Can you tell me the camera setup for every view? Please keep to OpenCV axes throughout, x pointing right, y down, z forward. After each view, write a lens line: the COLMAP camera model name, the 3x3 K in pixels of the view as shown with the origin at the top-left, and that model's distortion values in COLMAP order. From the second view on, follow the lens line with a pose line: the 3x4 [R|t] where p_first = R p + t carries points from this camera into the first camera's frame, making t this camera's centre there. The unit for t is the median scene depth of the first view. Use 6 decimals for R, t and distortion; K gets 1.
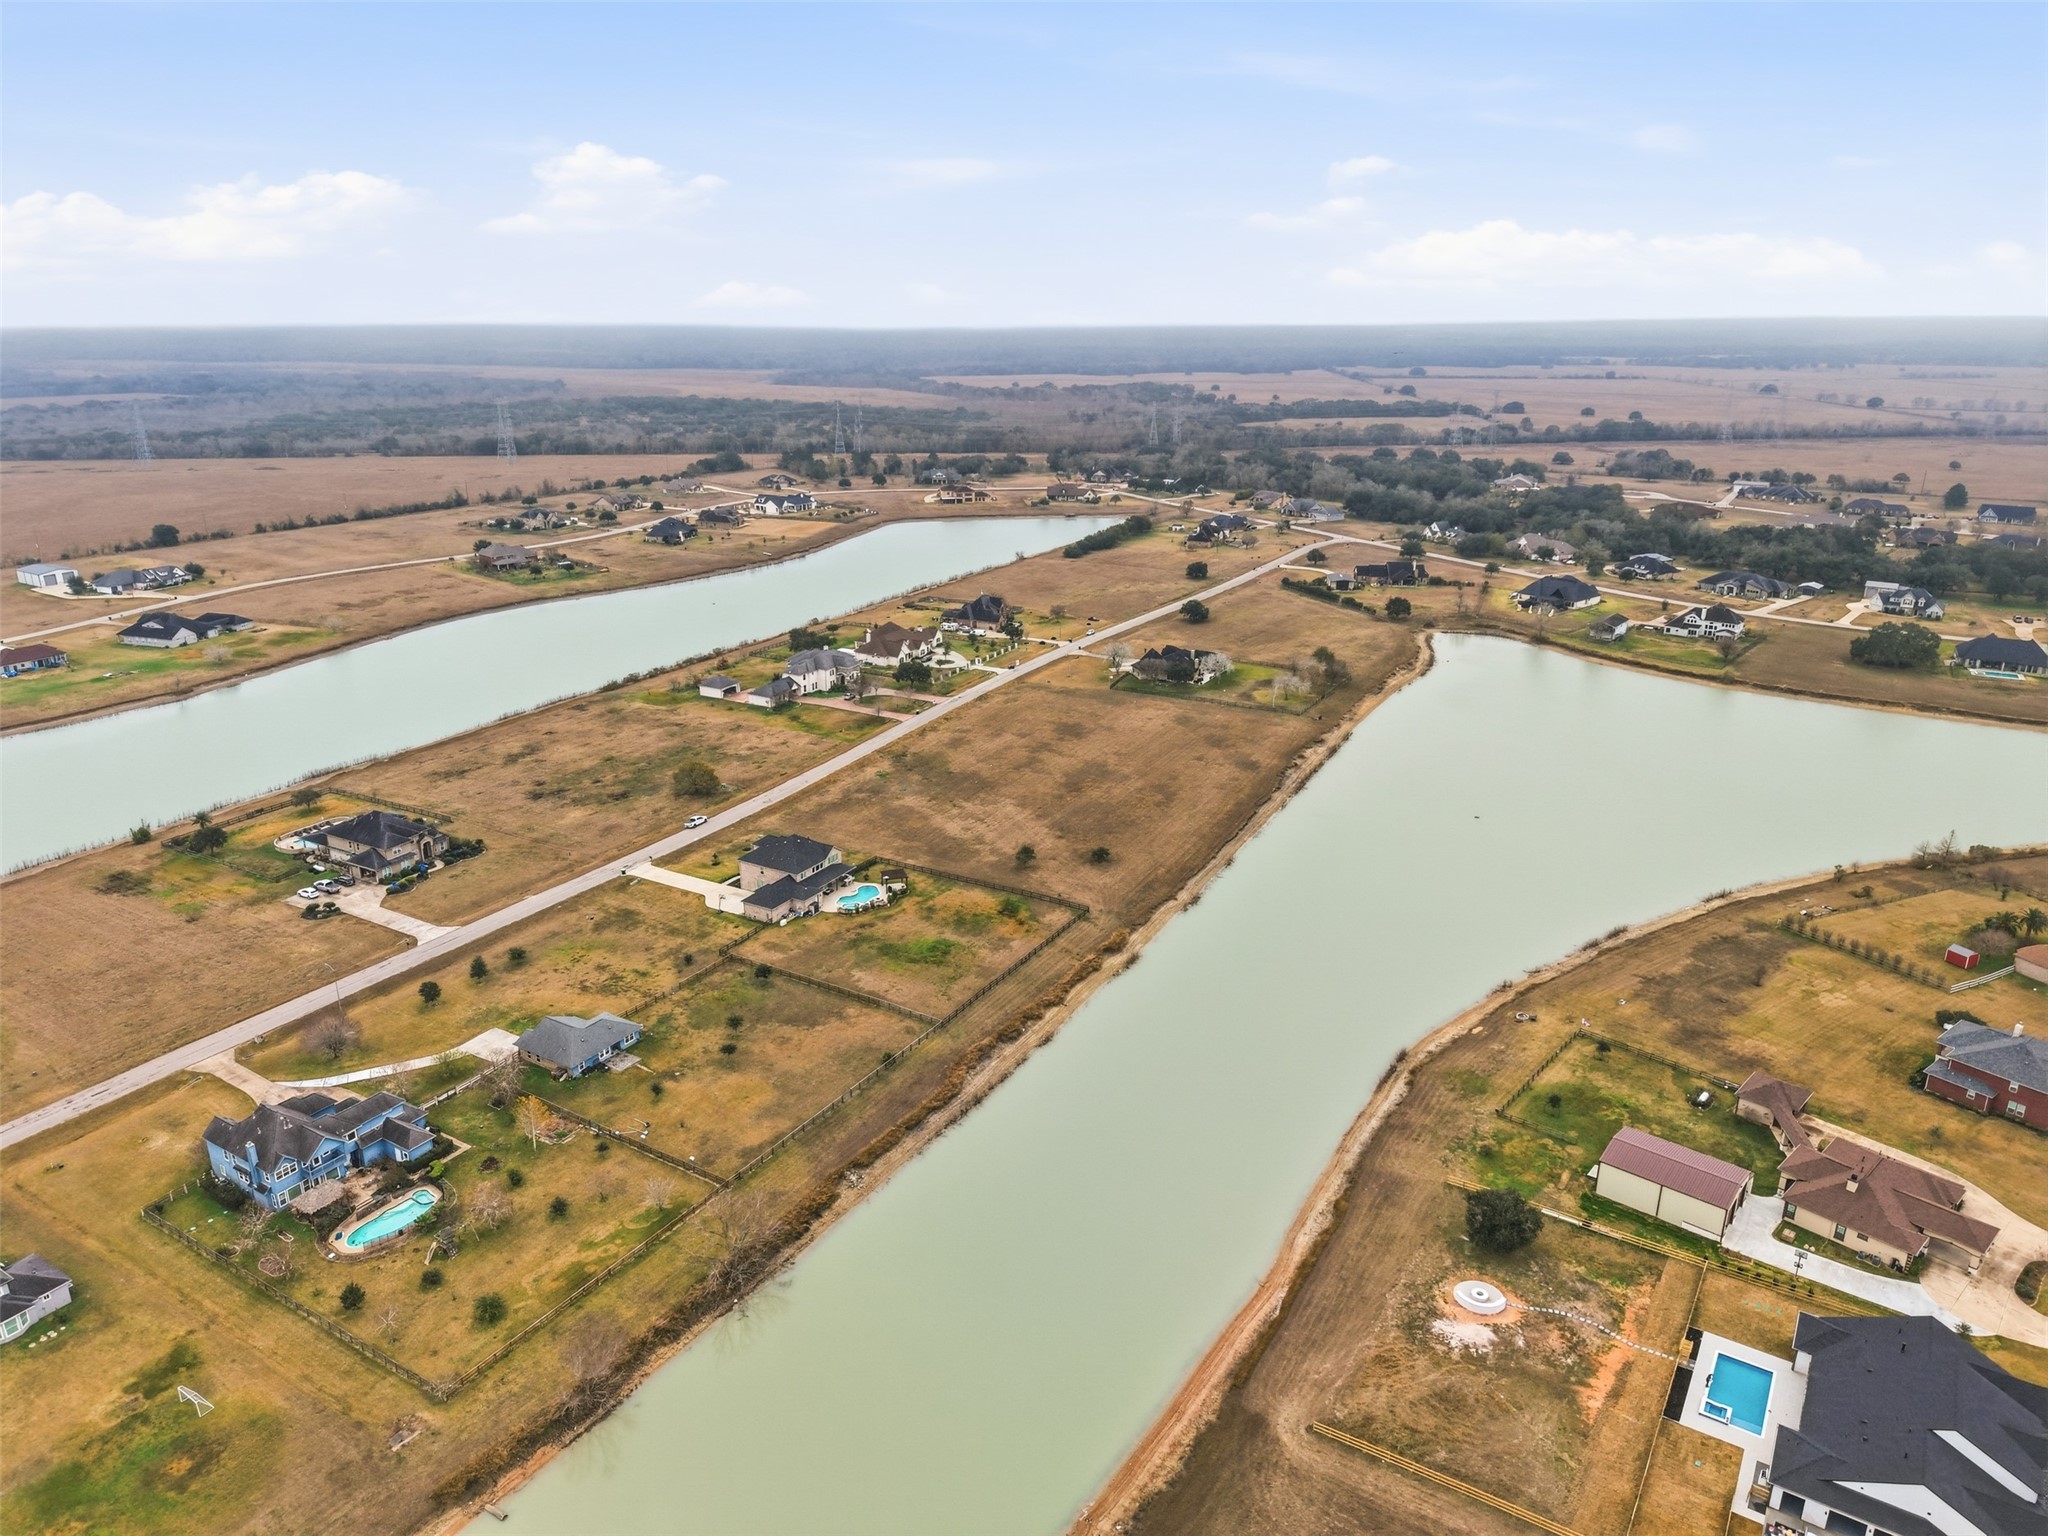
lens RADIAL K [[1369.4, 0, 1028.1], [0, 1369.4, 770.9], [0, 0, 1]] dist [0.032964, -0.035750]
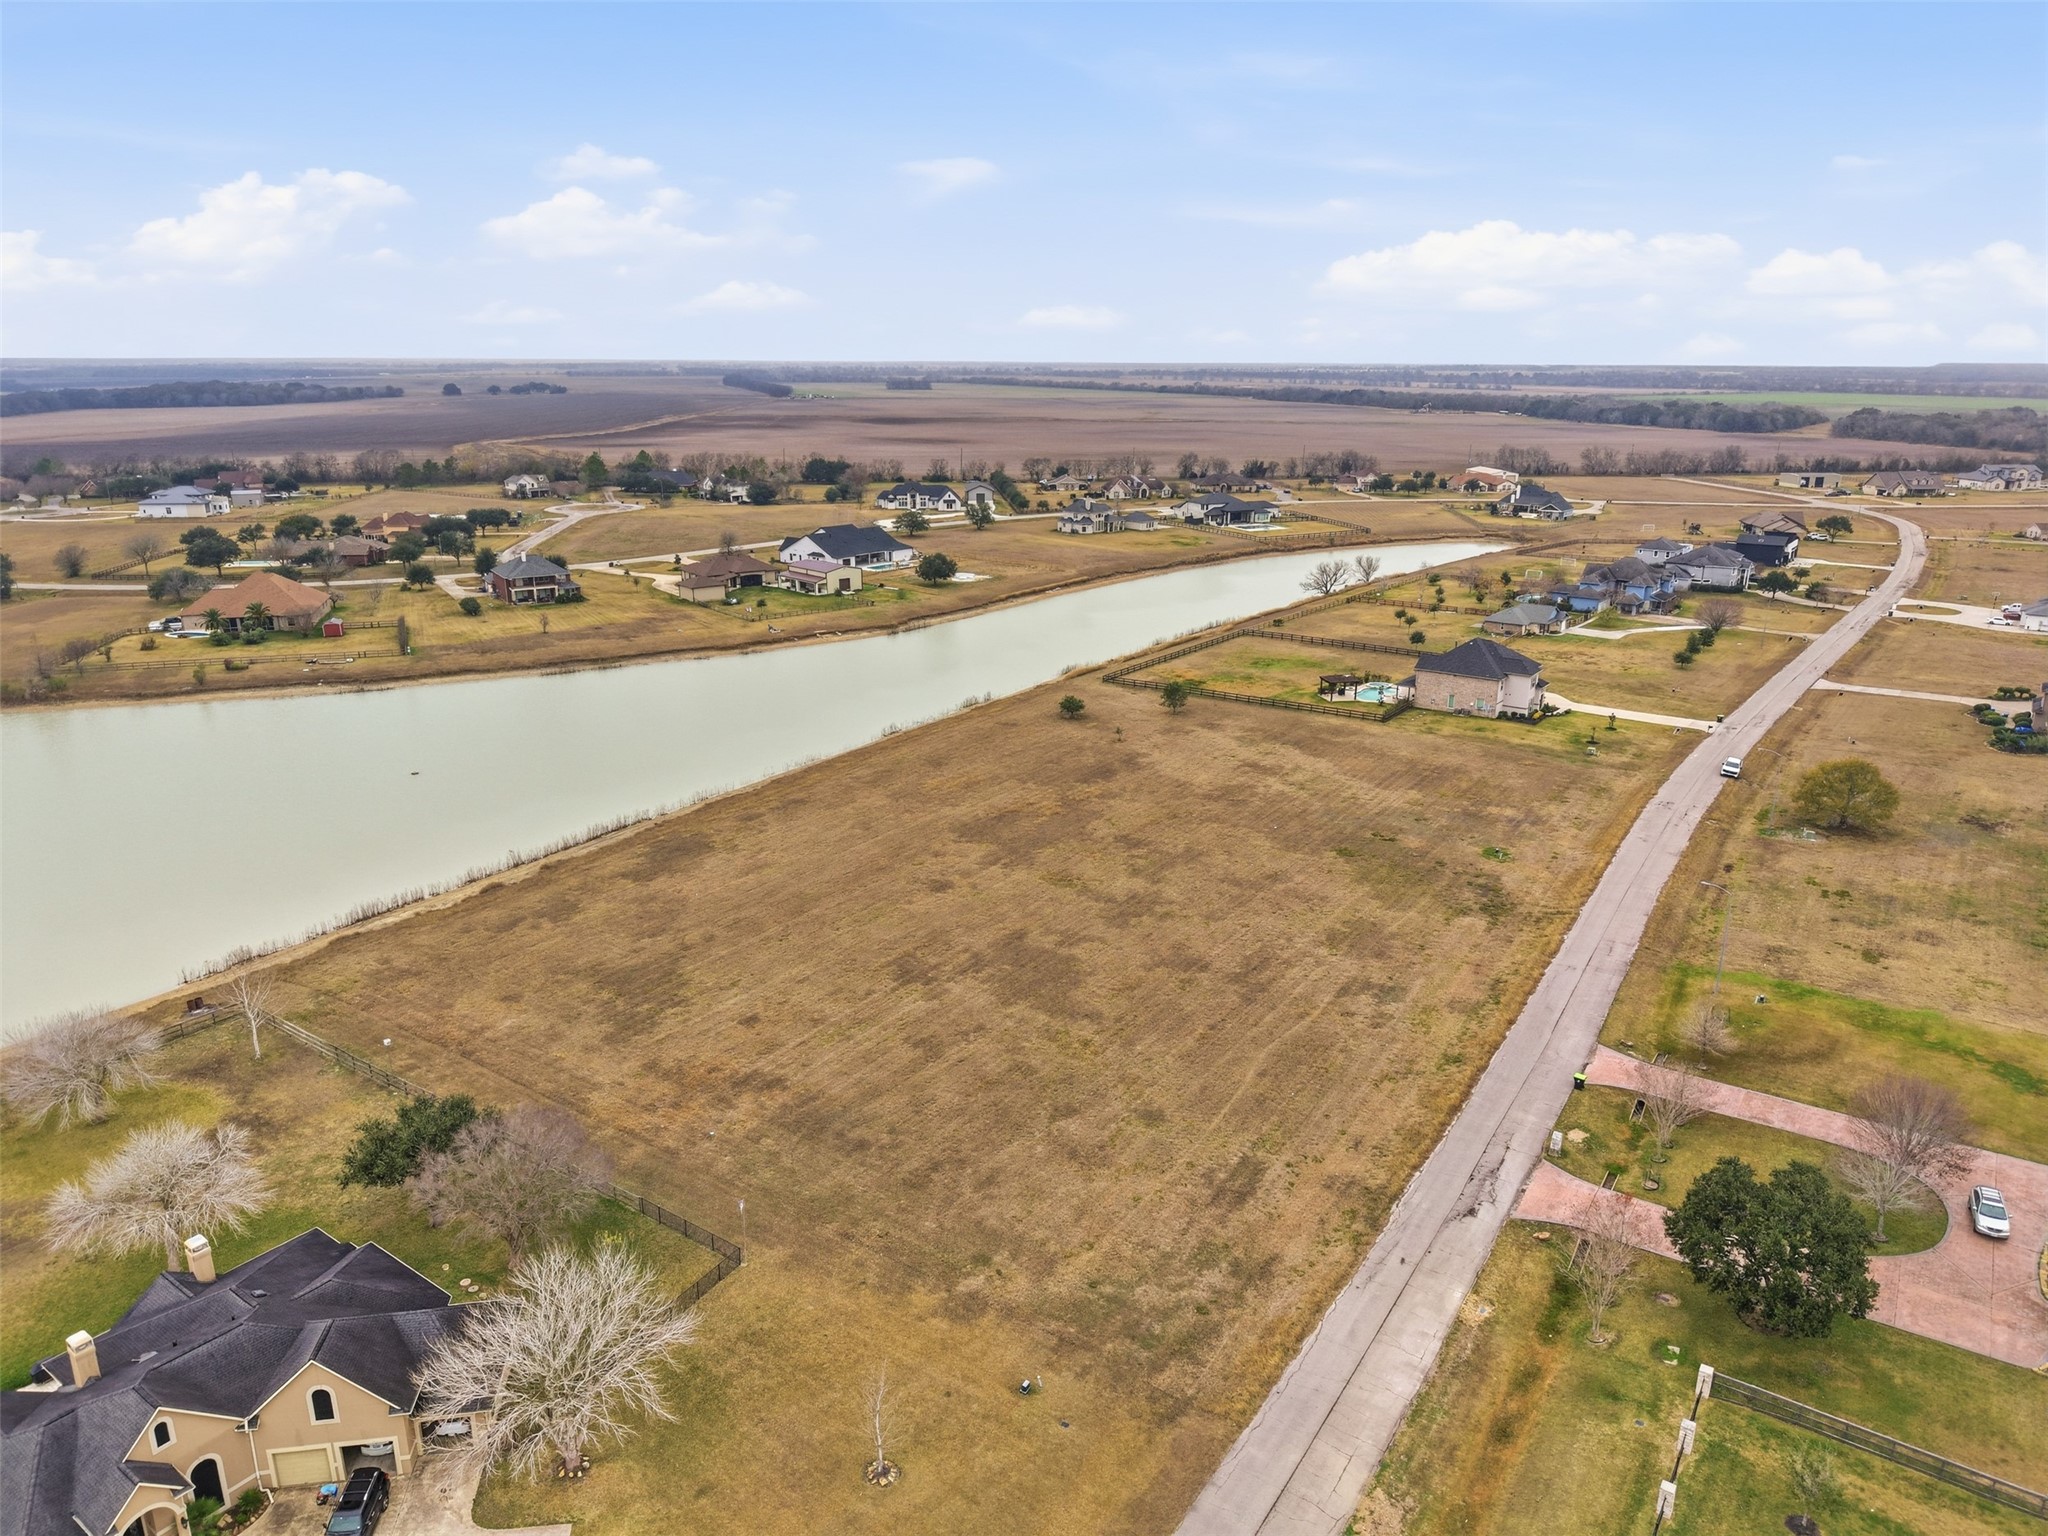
lens RADIAL K [[1359.1, 0, 1024.1], [0, 1359.1, 793.3], [0, 0, 1]] dist [0.058850, -0.074196]
pose [[-0.994139, -0.039096, 0.100793, 0.002829], [0.028753, 0.803126, 0.595116, -0.302691], [-0.104216, 0.594526, -0.797294, 1.441338]]
